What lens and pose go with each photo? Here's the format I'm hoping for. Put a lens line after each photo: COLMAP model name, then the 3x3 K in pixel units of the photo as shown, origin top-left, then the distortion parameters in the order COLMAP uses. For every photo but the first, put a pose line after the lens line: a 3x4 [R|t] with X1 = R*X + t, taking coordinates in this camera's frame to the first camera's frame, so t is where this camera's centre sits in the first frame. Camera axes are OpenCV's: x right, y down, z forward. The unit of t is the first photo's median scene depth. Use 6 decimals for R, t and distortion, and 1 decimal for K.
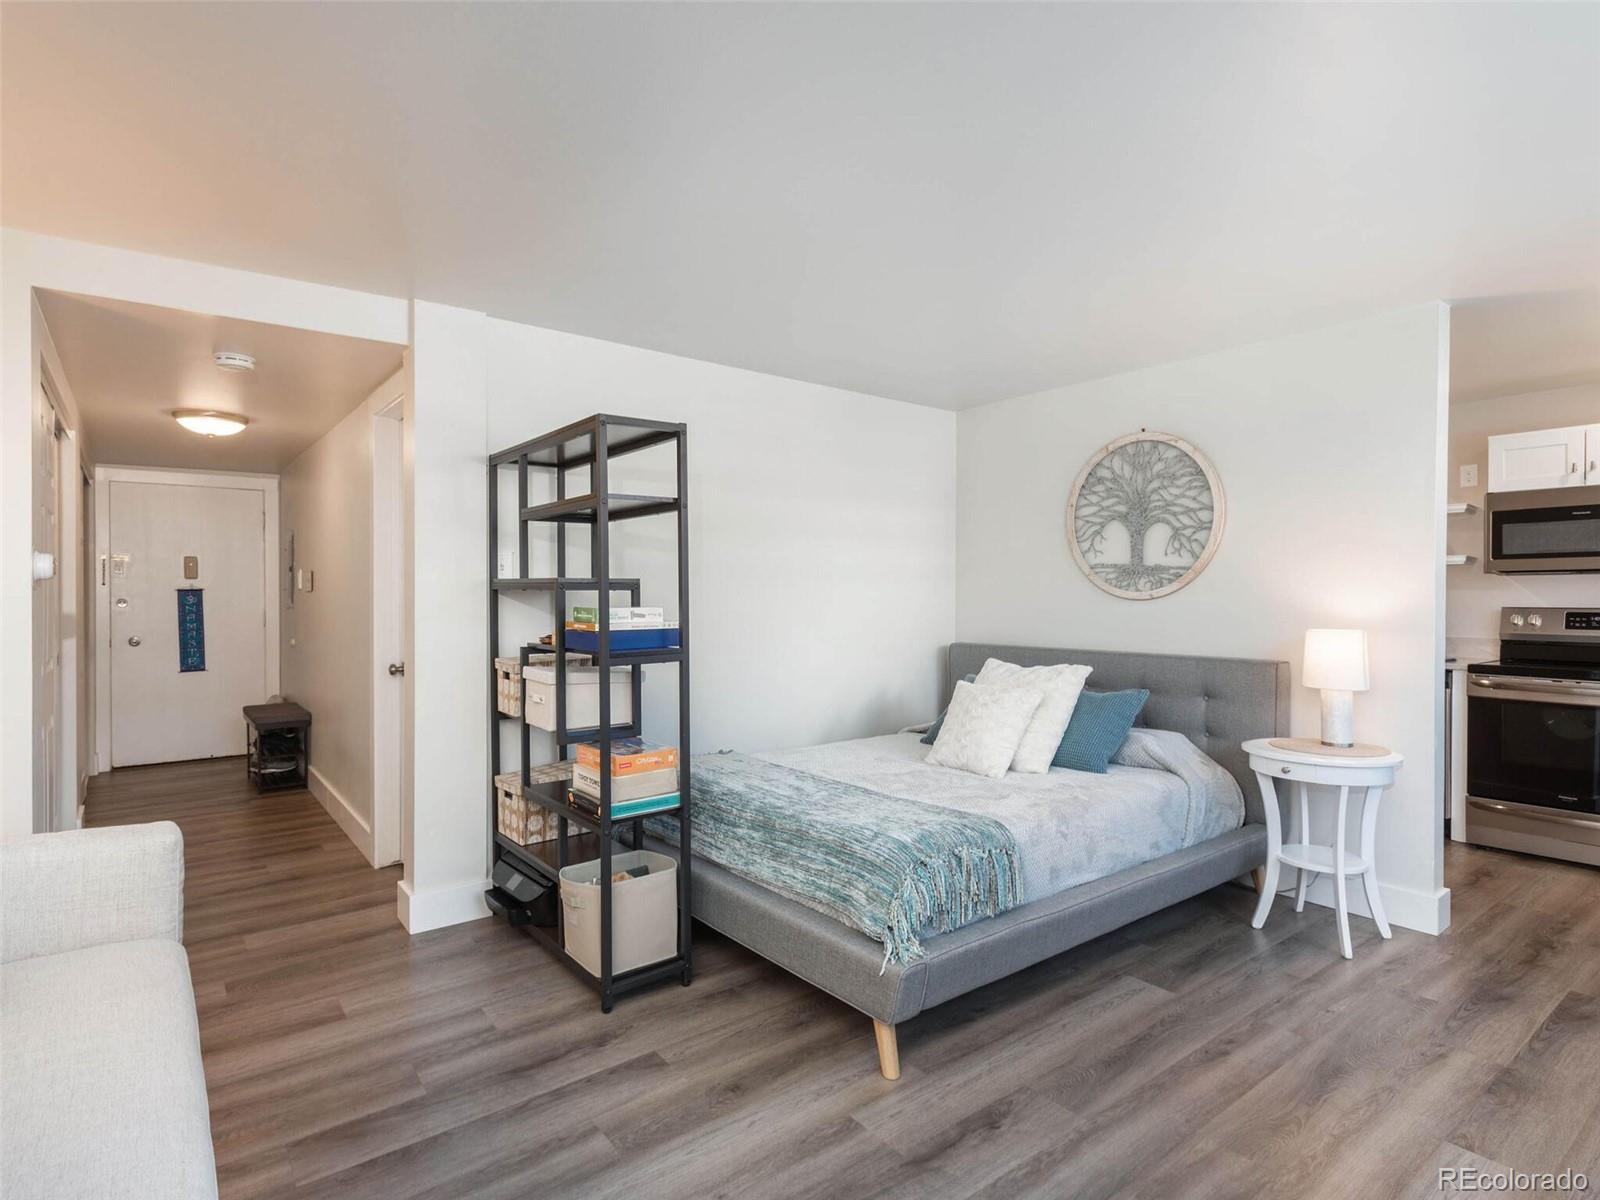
lens RADIAL K [[841.6, 0, 800.0], [0, 841.6, 600.0], [0, 0, 1]] dist [0.009380, -0.003468]
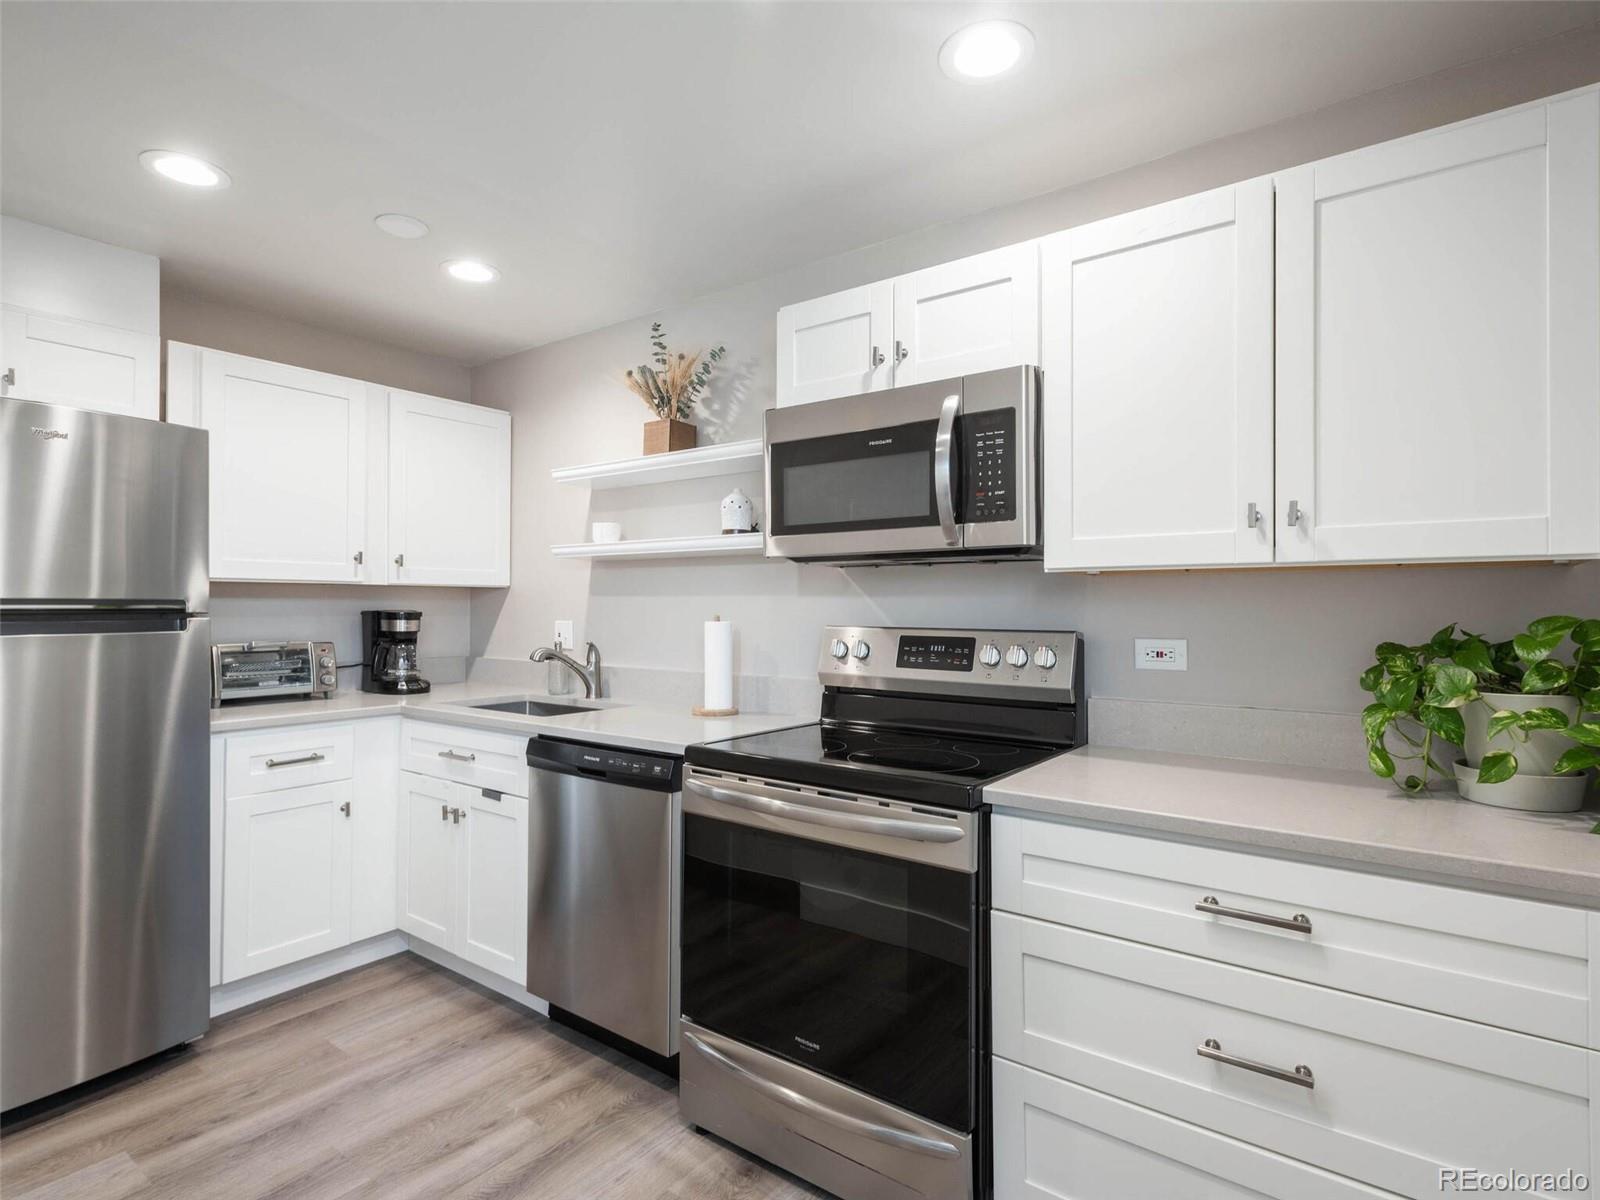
lens RADIAL K [[840.1, 0, 801.0], [0, 840.1, 597.7], [0, 0, 1]] dist [0.018096, -0.000346]
pose [[0.964626, 0.005103, 0.263574, 1.063892], [-0.000900, 0.999871, -0.016066, -0.002300], [-0.263622, 0.015260, 0.964505, 0.752012]]
